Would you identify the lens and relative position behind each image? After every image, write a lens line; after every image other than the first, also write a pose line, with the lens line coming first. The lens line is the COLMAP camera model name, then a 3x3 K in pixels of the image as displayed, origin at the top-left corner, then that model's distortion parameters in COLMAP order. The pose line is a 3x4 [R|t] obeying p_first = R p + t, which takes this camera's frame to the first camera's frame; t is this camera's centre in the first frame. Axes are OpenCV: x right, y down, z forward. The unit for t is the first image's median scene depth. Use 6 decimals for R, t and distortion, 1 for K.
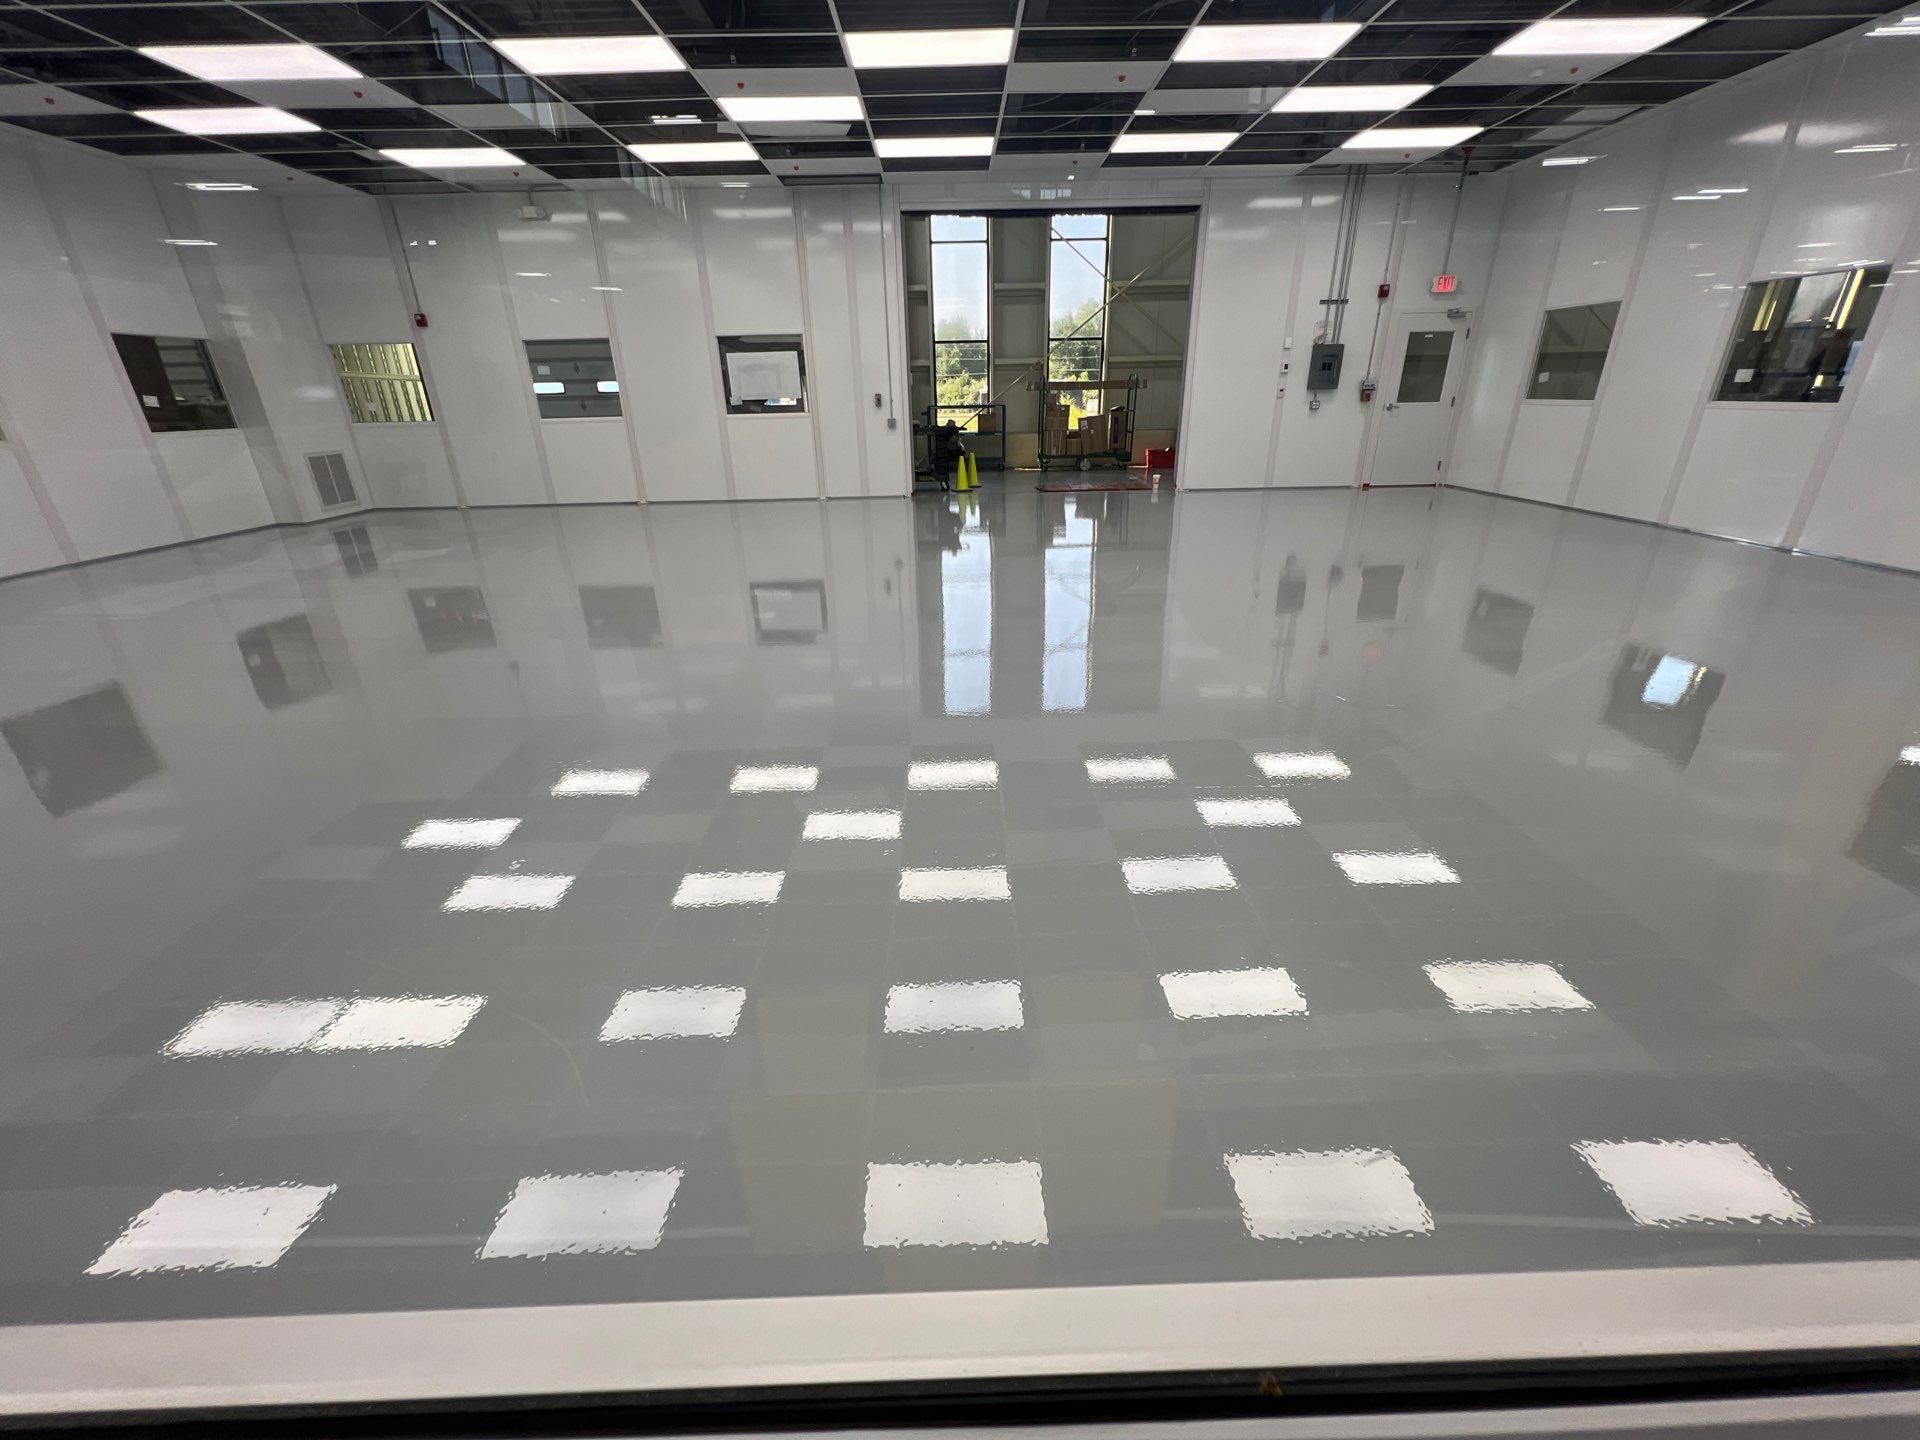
lens RADIAL K [[771.3, 0, 974.8], [0, 771.3, 726.3], [0, 0, 1]] dist [-0.000218, -0.000743]
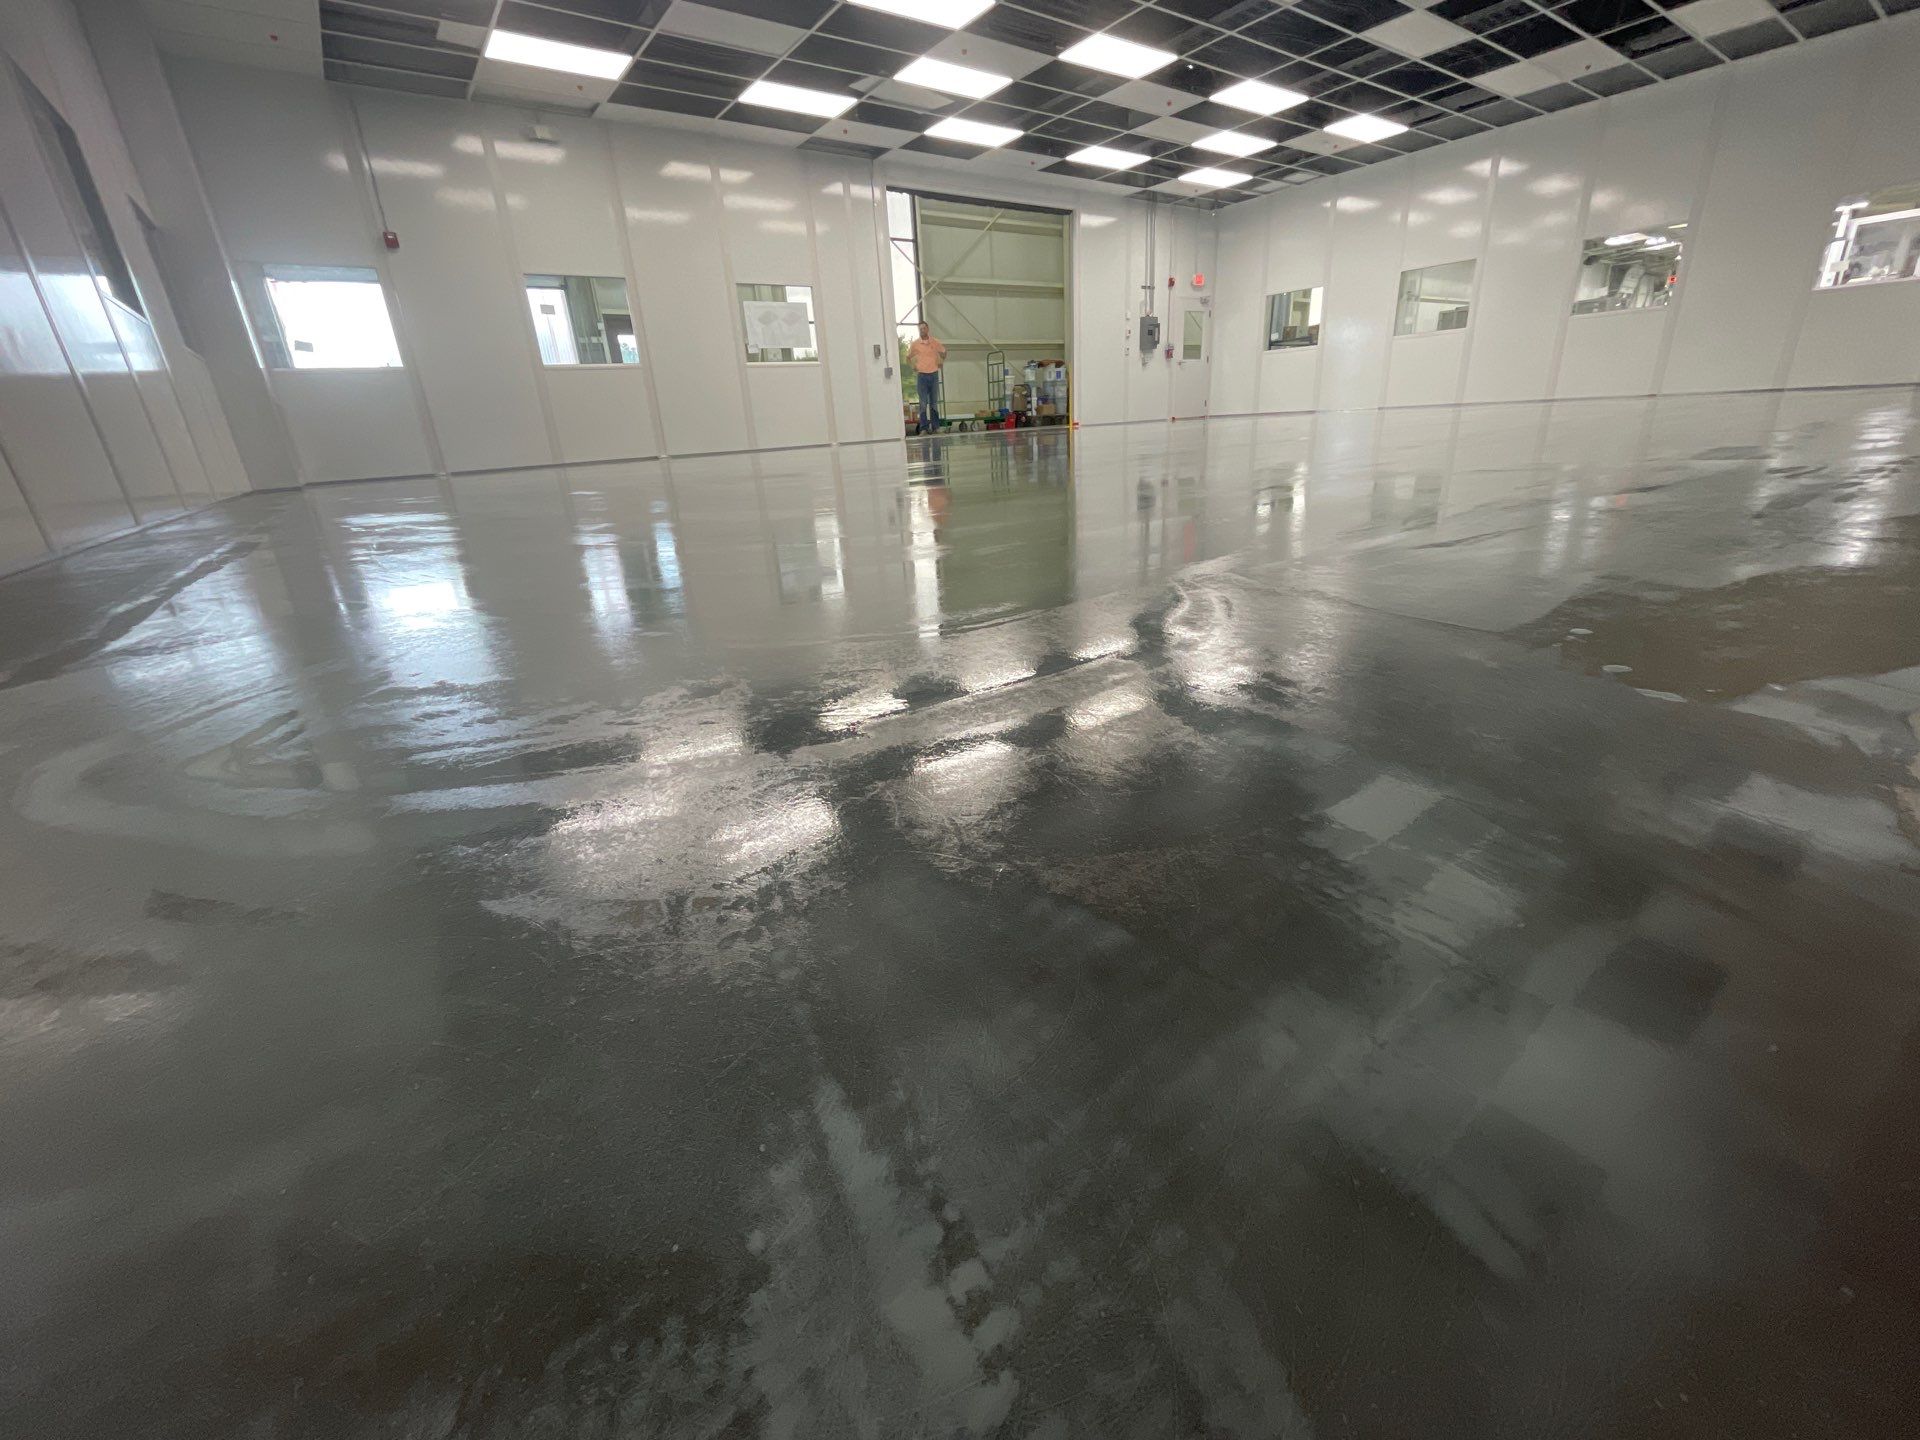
lens RADIAL K [[771.3, 0, 956.7], [0, 771.3, 723.3], [0, 0, 1]] dist [-0.000218, -0.000743]
pose [[0.820496, -0.234346, 0.521410, -0.757209], [0.270499, 0.962695, 0.007020, 0.119838], [-0.503604, 0.135281, 0.853277, 0.068886]]
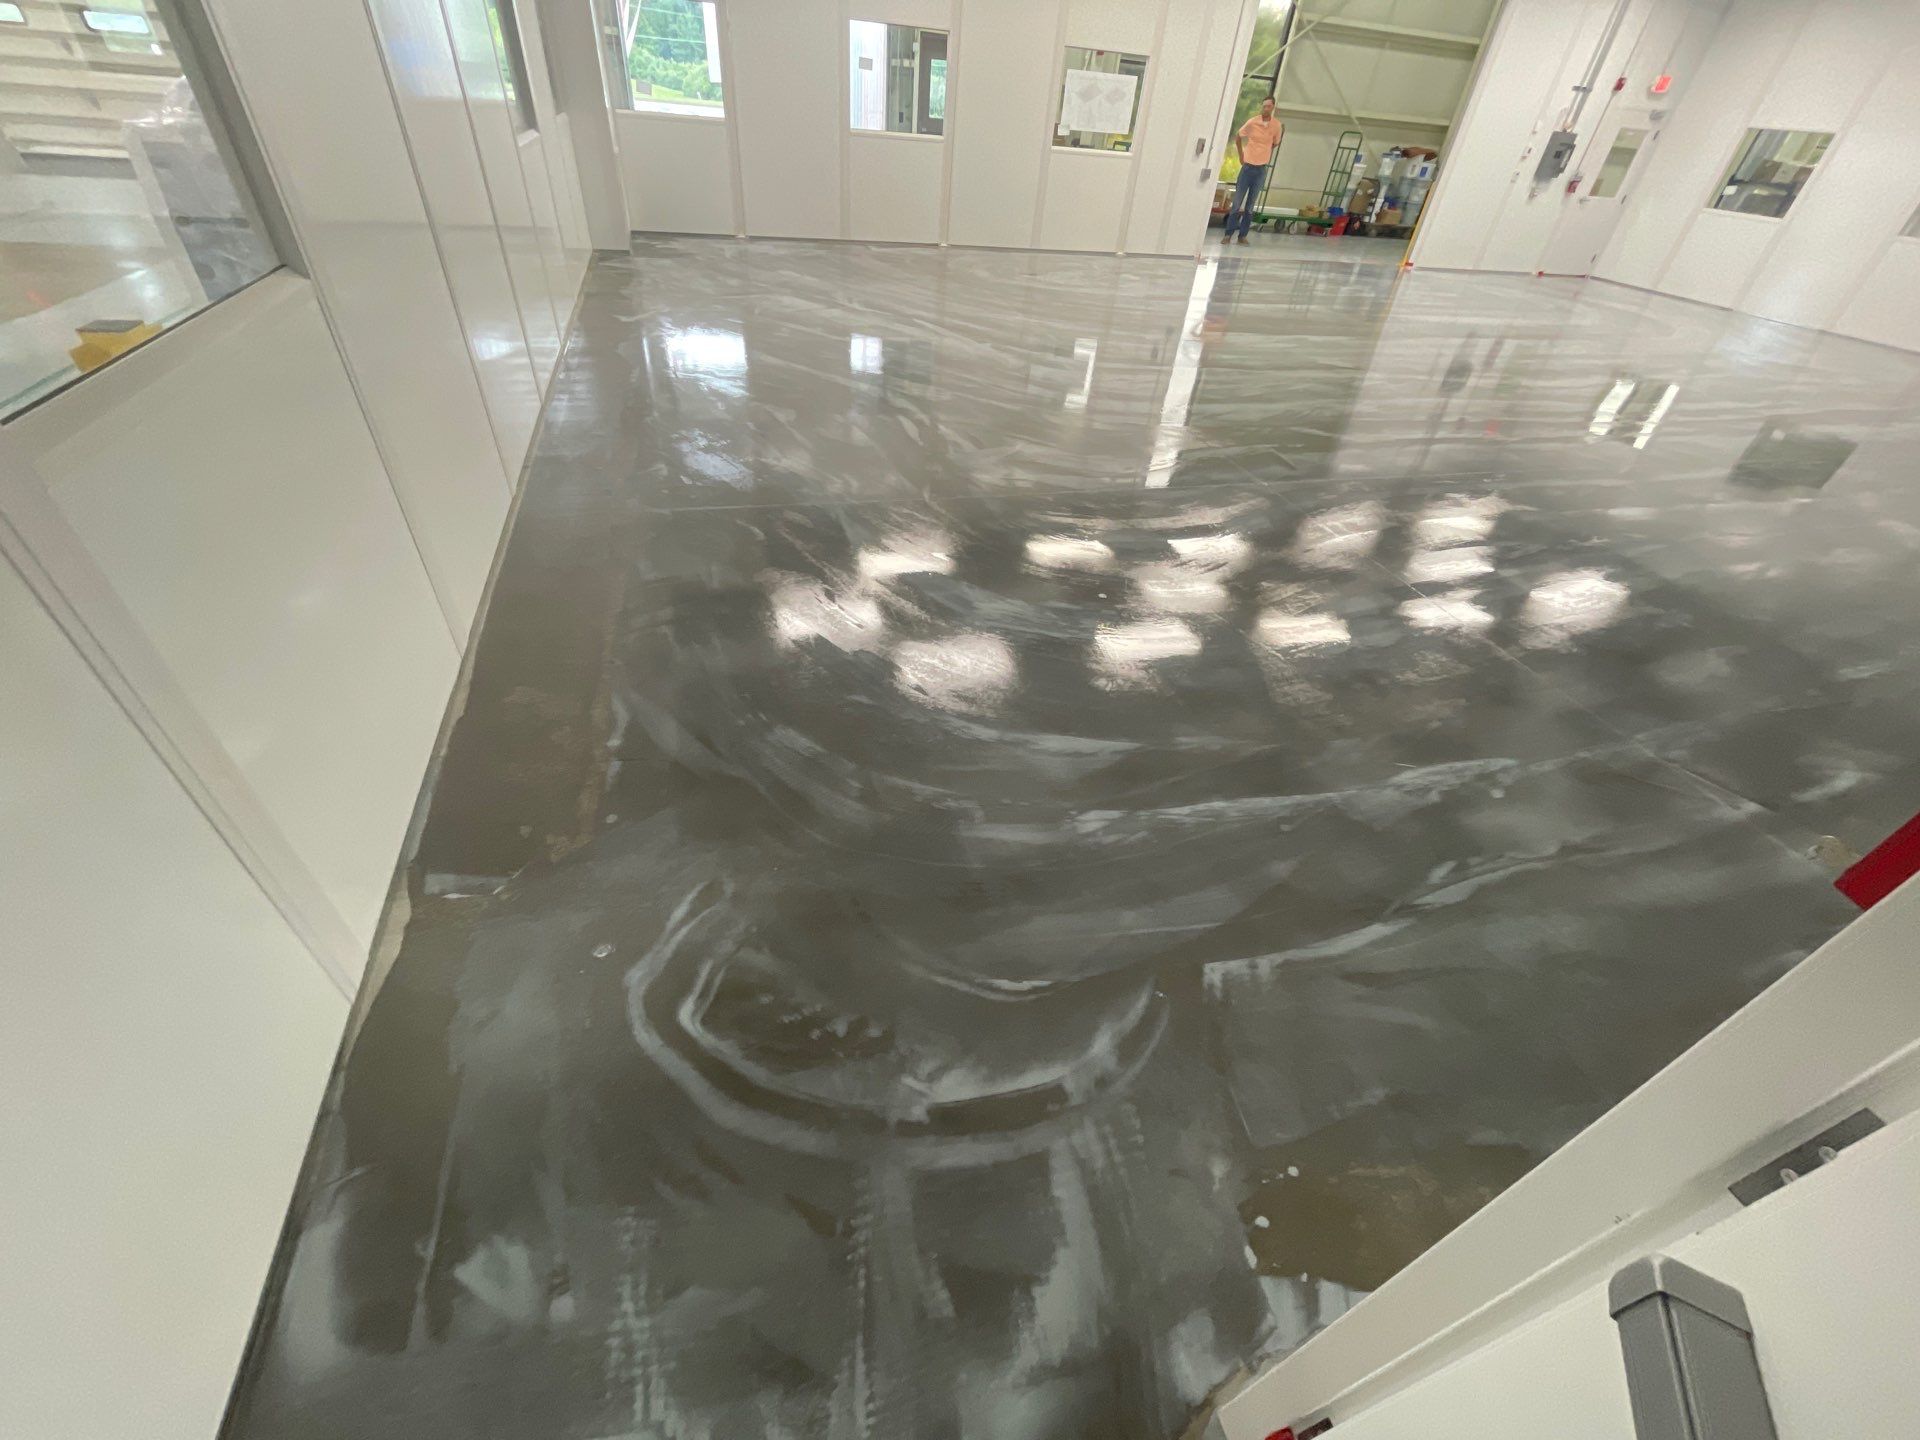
lens RADIAL K [[771.3, 0, 962.4], [0, 771.3, 715.4], [0, 0, 1]] dist [-0.000218, -0.000743]
pose [[0.959427, -0.089054, 0.267524, -0.757735], [0.016031, 0.964506, 0.263573, 0.008464], [-0.281501, -0.248590, 0.926801, 0.006259]]
